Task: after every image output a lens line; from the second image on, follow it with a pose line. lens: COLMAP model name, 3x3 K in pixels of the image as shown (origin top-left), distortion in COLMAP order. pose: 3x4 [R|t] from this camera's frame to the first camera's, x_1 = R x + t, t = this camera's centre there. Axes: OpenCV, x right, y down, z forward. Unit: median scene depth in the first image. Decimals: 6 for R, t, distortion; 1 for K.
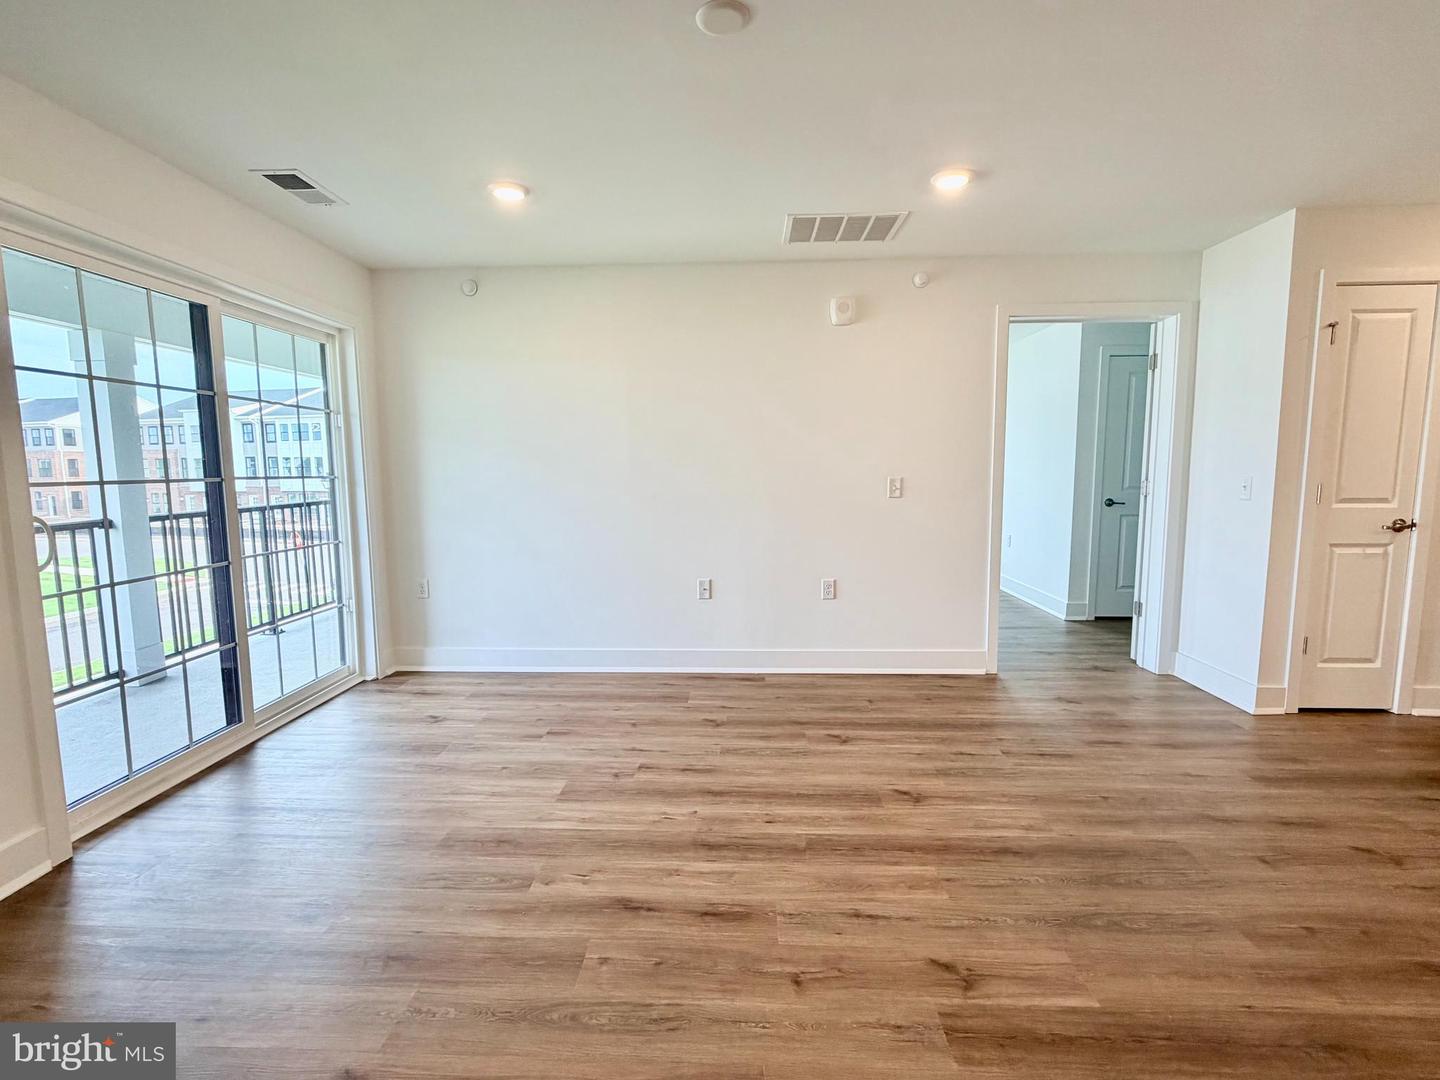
lens RADIAL K [[666.6, 0, 724.2], [0, 666.6, 538.0], [0, 0, 1]] dist [0.004586, 0.000239]
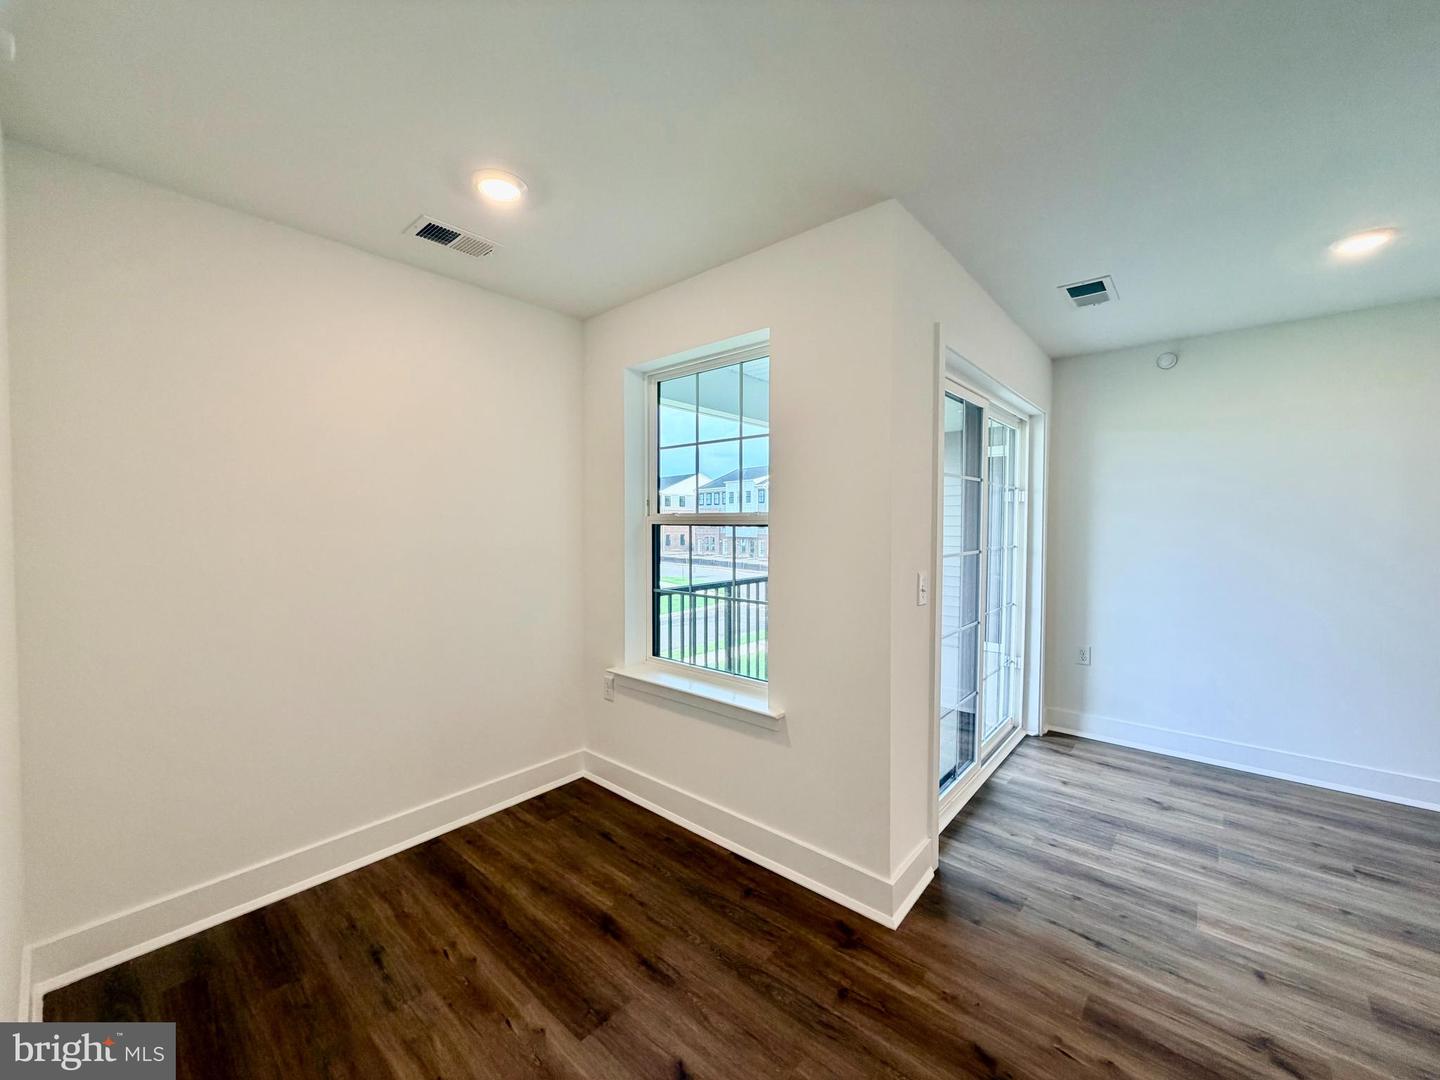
lens RADIAL K [[572.9, 0, 715.7], [0, 572.9, 537.9], [0, 0, 1]] dist [-0.008548, 0.000023]
pose [[0.779702, 0.025276, -0.625641, -0.369497], [-0.071888, 0.996191, -0.049345, -0.021588], [0.622011, 0.083450, 0.778549, -0.057429]]
